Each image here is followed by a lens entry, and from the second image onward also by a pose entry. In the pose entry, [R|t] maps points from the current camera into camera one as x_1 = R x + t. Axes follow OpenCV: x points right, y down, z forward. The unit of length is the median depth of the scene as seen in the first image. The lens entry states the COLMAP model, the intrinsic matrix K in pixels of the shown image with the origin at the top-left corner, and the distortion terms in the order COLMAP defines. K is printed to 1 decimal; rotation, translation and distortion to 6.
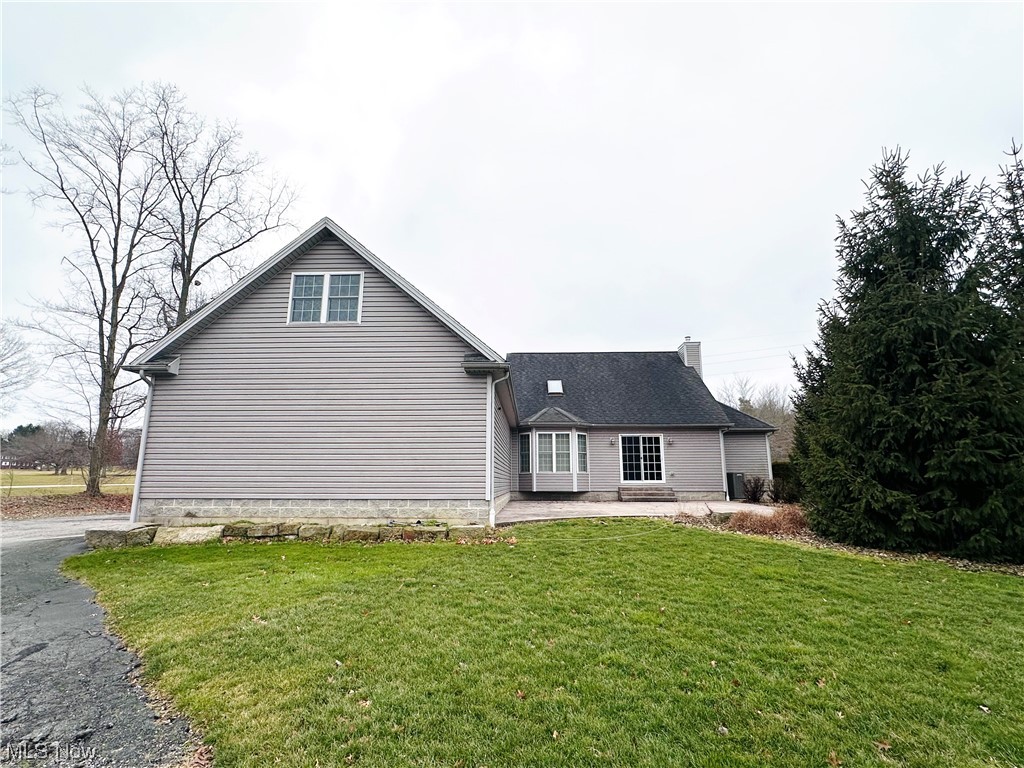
lens RADIAL K [[477.5, 0, 517.7], [0, 477.5, 381.3], [0, 0, 1]] dist [0.037594, 0.000306]
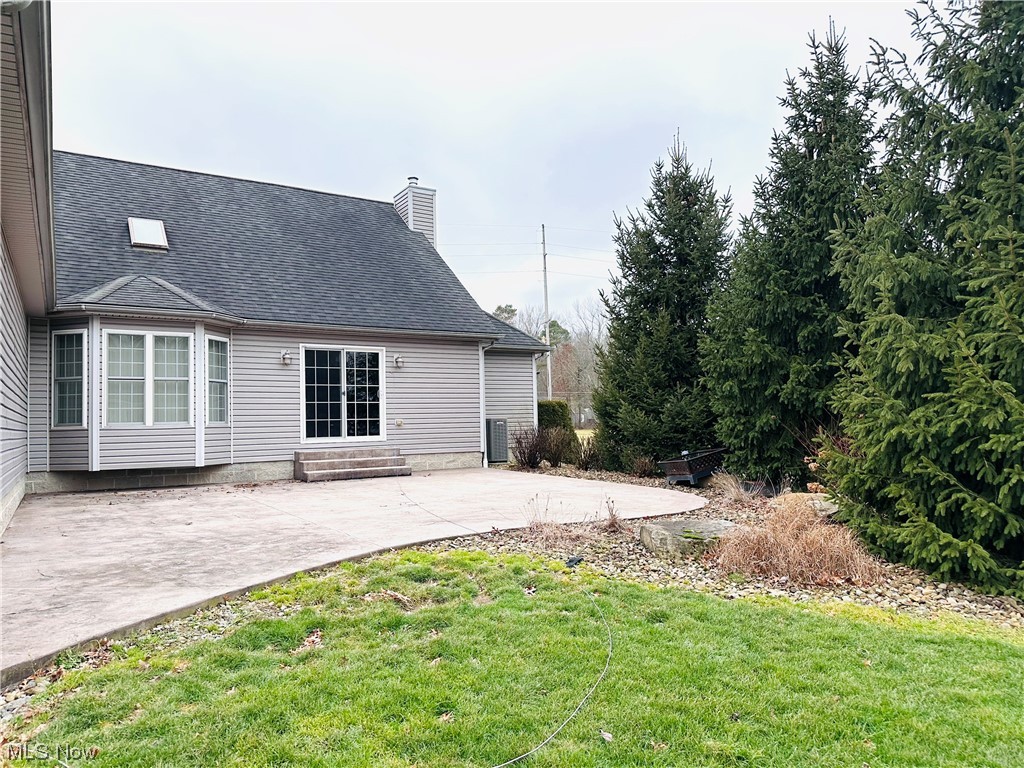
lens RADIAL K [[713.2, 0, 512.9], [0, 713.2, 392.8], [0, 0, 1]] dist [0.001509, -0.010767]
pose [[0.824345, 0.009386, 0.566010, -0.016394], [-0.093471, 0.988395, 0.119742, 0.054067], [-0.558317, -0.151615, 0.815656, 0.294854]]
